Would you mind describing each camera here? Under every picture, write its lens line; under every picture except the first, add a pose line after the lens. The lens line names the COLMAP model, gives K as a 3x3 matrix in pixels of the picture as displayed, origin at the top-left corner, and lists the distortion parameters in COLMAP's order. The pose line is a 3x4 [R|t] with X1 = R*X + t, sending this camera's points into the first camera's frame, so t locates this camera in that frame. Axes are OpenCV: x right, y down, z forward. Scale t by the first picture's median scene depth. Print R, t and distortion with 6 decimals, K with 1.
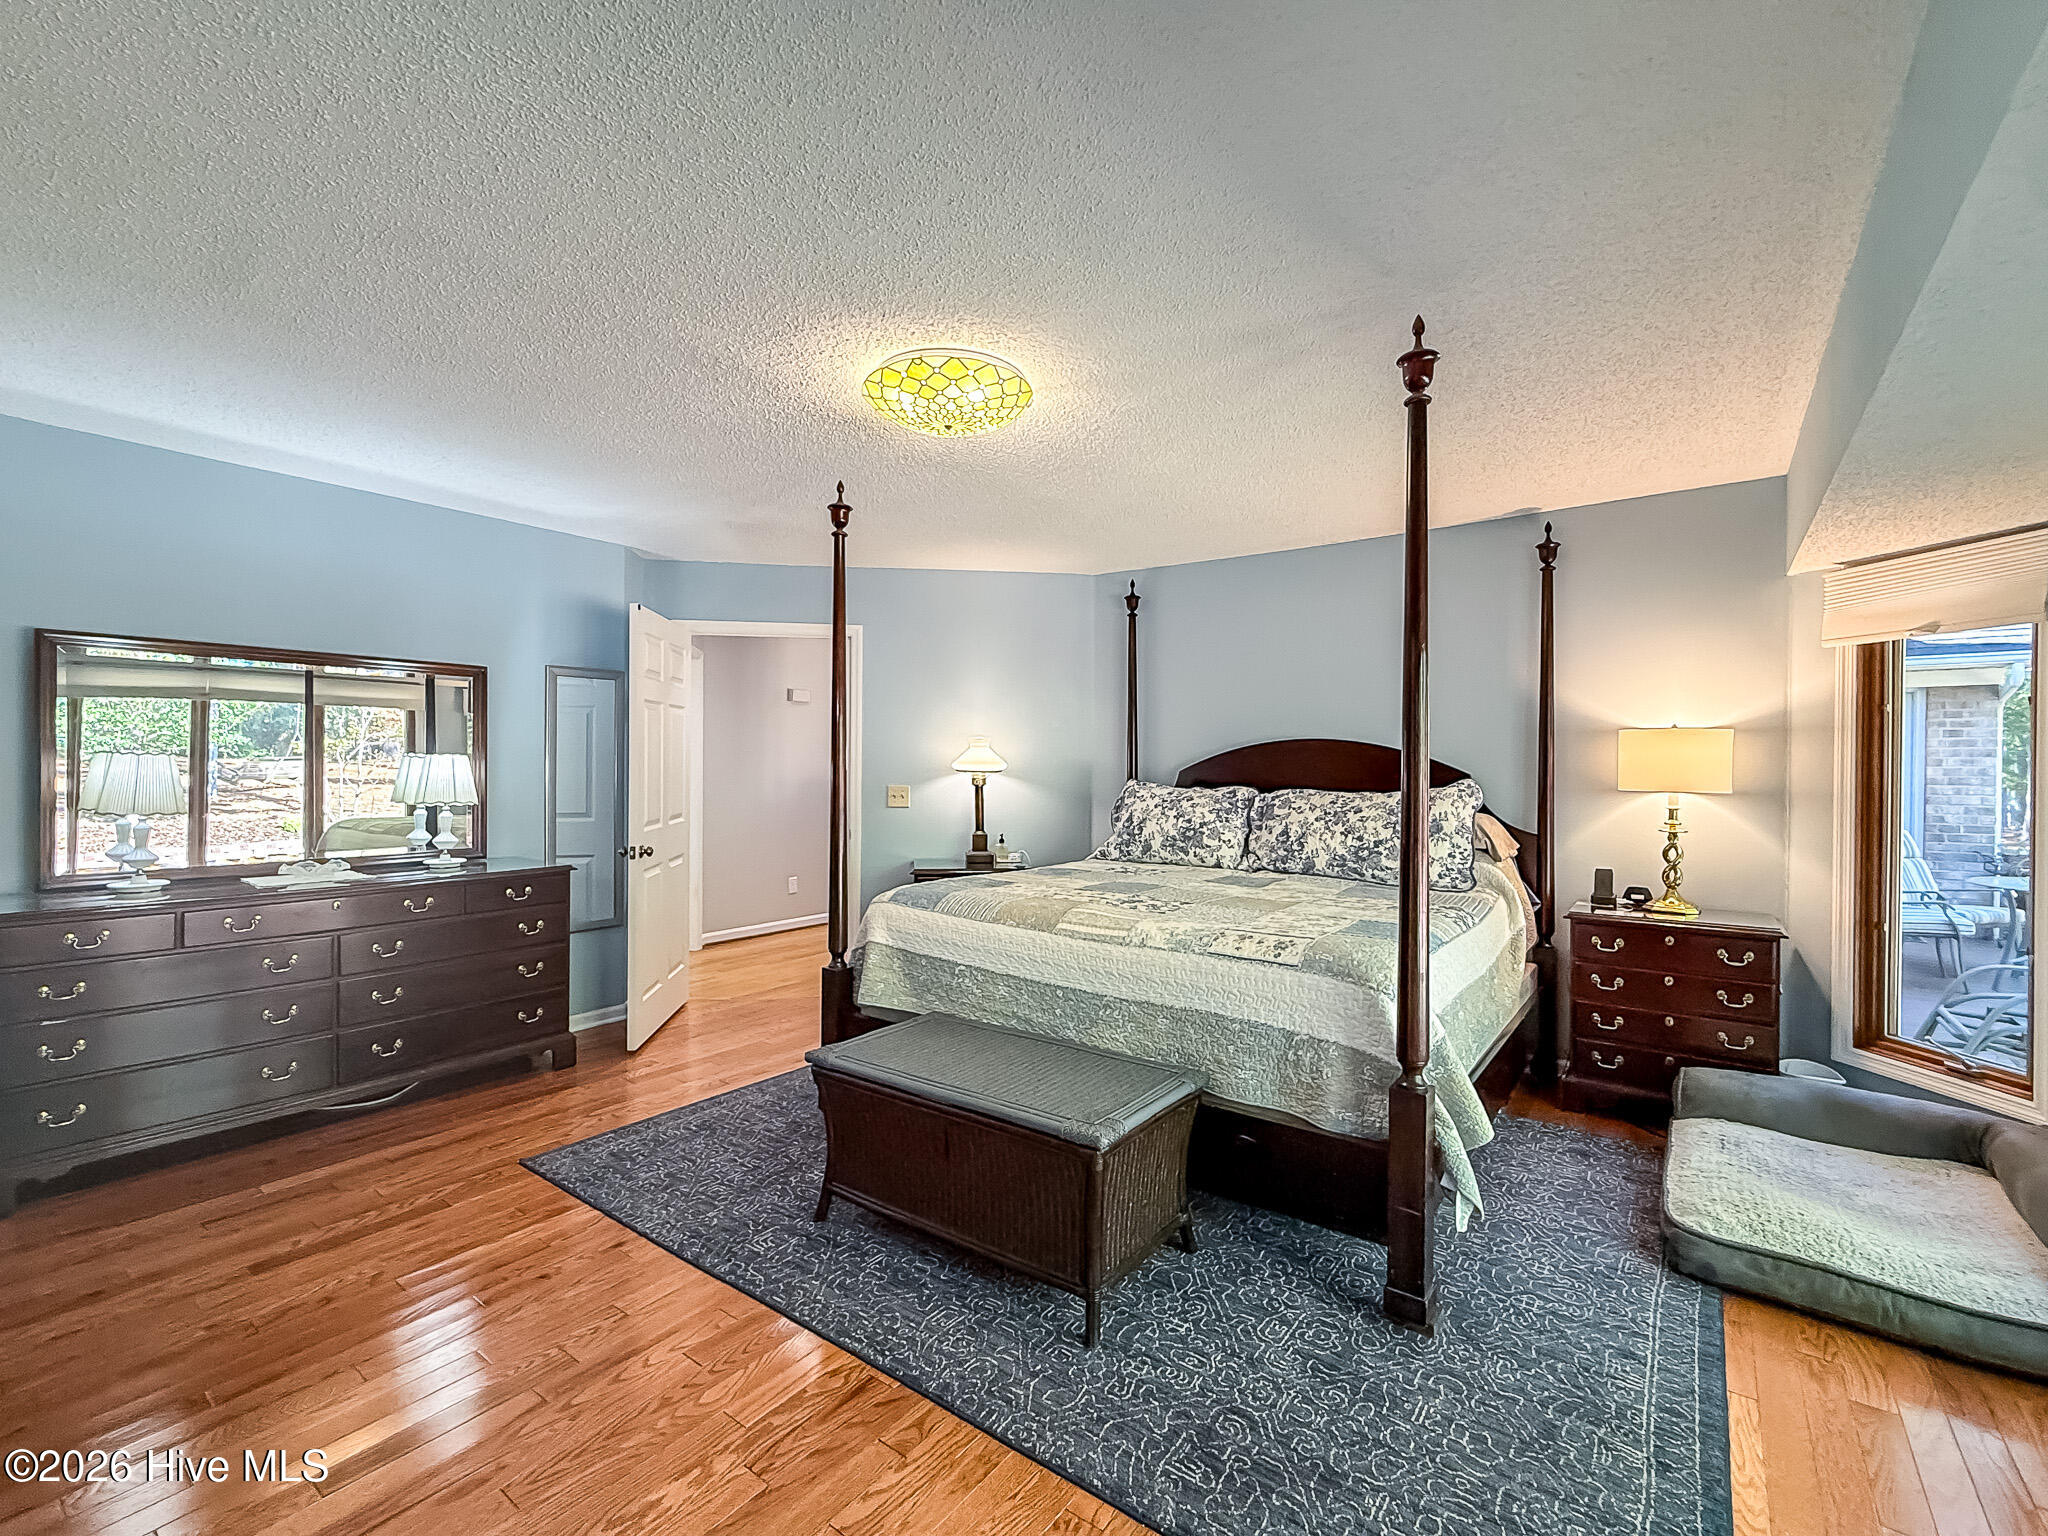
lens RADIAL K [[891.5, 0, 1024.8], [0, 891.5, 766.2], [0, 0, 1]] dist [-0.001205, -0.000711]
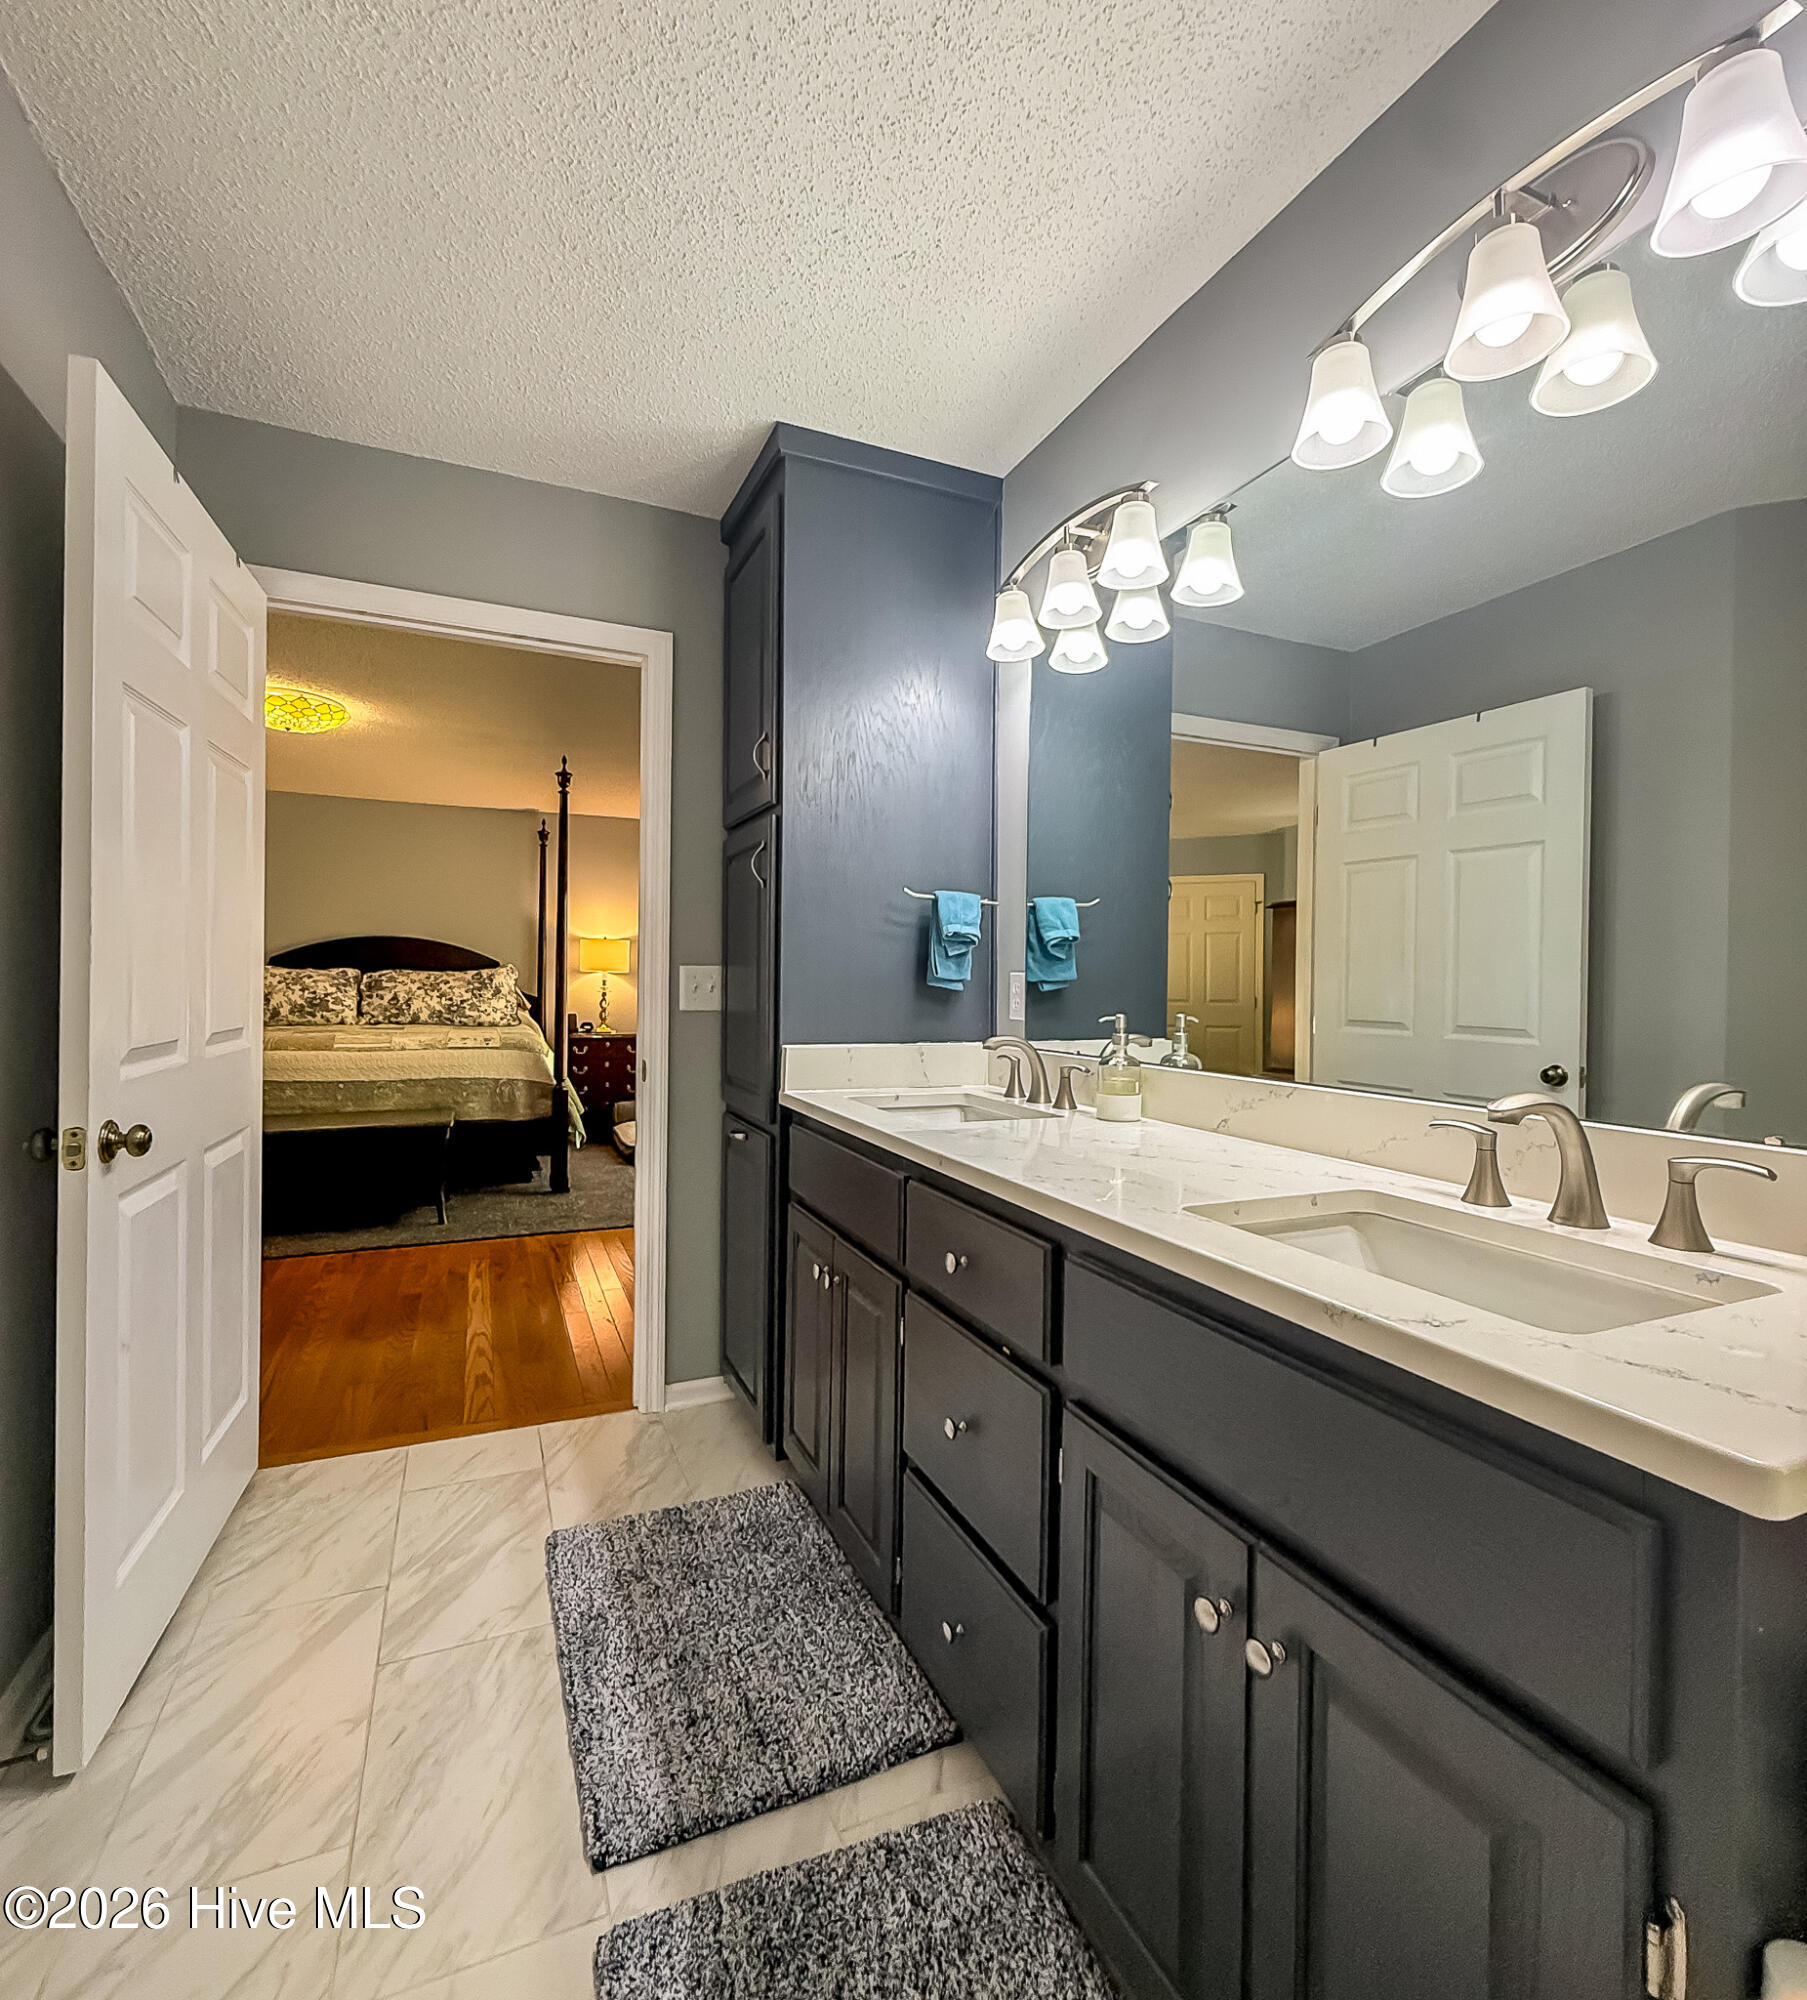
lens RADIAL K [[949.9, 0, 896.3], [0, 949.9, 981.6], [0, 0, 1]] dist [-0.003309, -0.000102]
pose [[0.490946, 0.001776, 0.871188, -0.698202], [-0.009055, 0.999954, 0.003065, 0.035296], [-0.871143, -0.009393, 0.490940, -0.525746]]
